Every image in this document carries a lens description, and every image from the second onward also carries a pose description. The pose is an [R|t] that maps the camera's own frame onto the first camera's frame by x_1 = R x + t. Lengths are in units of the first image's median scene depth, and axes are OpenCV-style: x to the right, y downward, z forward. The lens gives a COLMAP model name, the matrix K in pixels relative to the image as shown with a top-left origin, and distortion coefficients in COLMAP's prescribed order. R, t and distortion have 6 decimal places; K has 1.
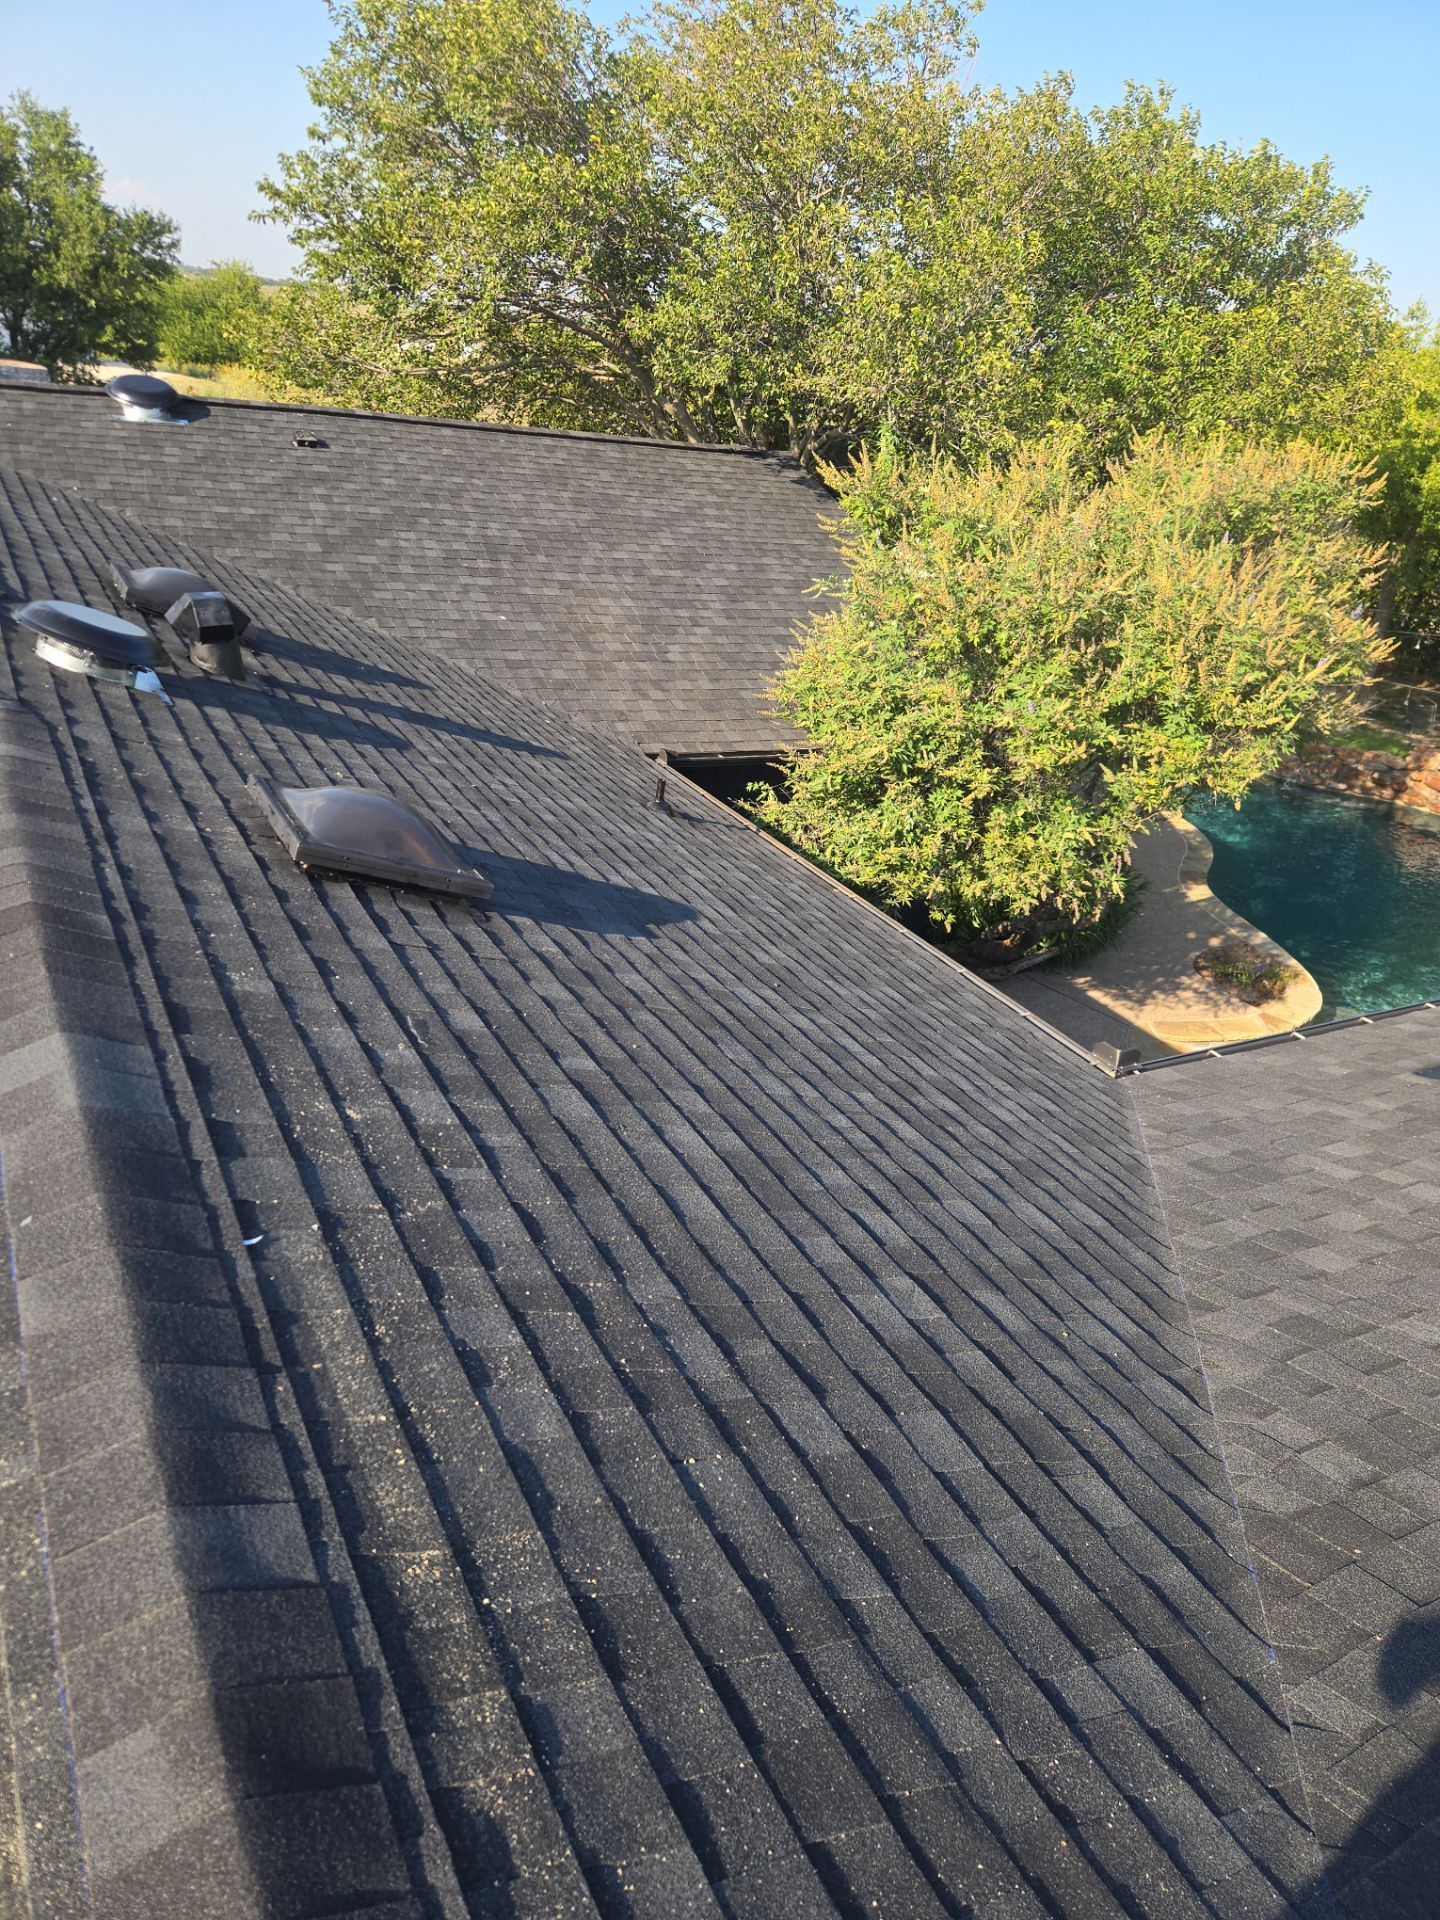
lens RADIAL K [[1300.2, 0, 726.3], [0, 1300.2, 977.1], [0, 0, 1]] dist [0.074277, -0.063426]
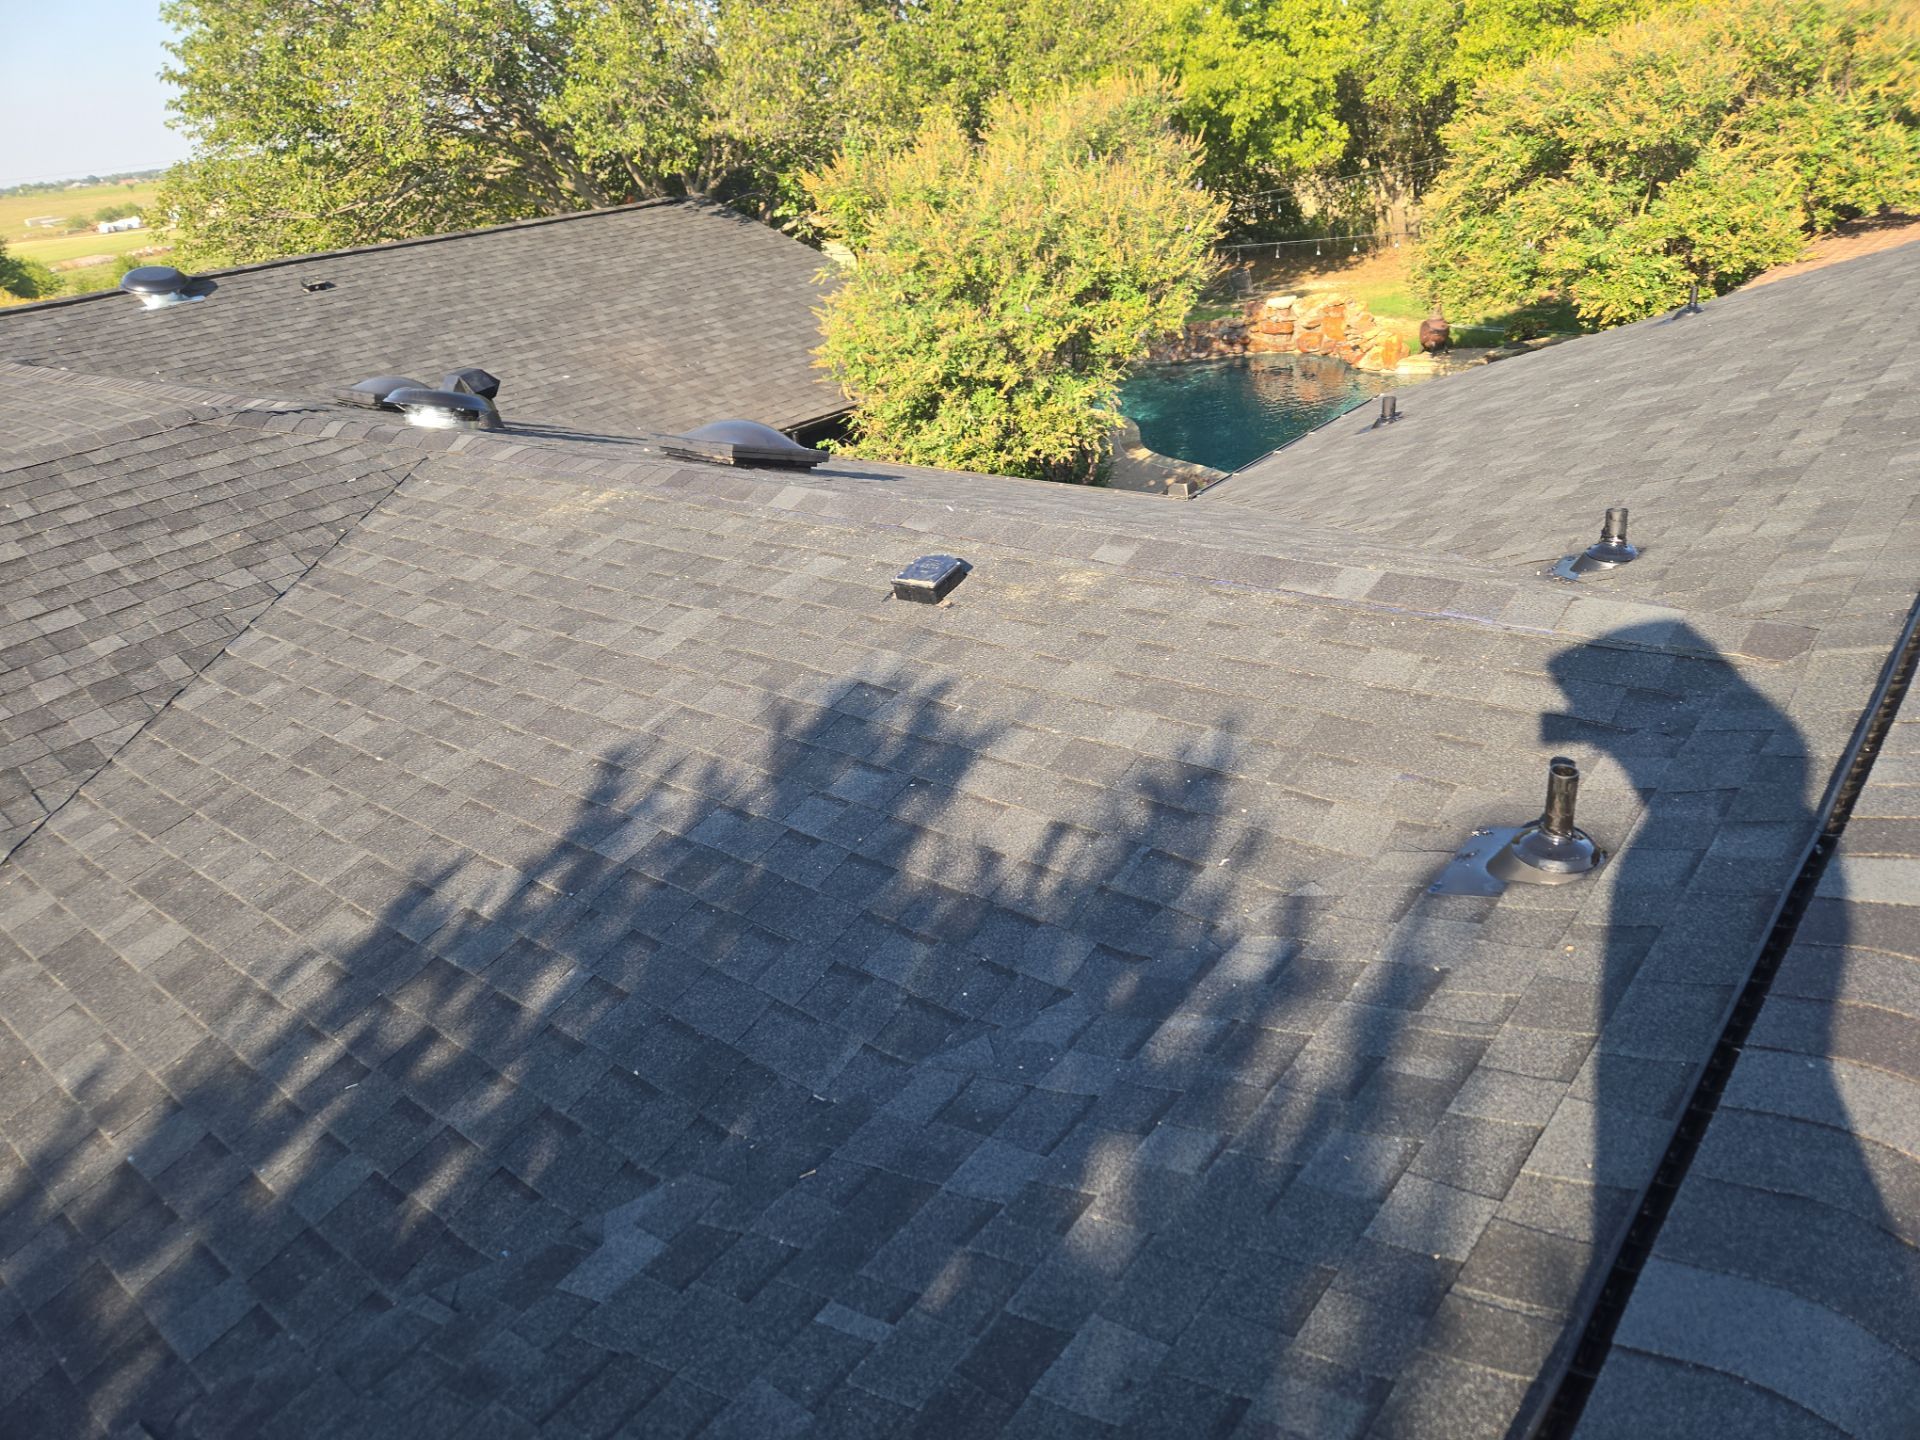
lens RADIAL K [[1300.2, 0, 976.2], [0, 1300.2, 716.9], [0, 0, 1]] dist [0.074277, -0.063426]
pose [[0.915253, -0.340731, 0.214976, -0.177693], [0.339417, 0.939598, 0.044183, 0.081770], [-0.217046, 0.032528, 0.975619, -0.214433]]
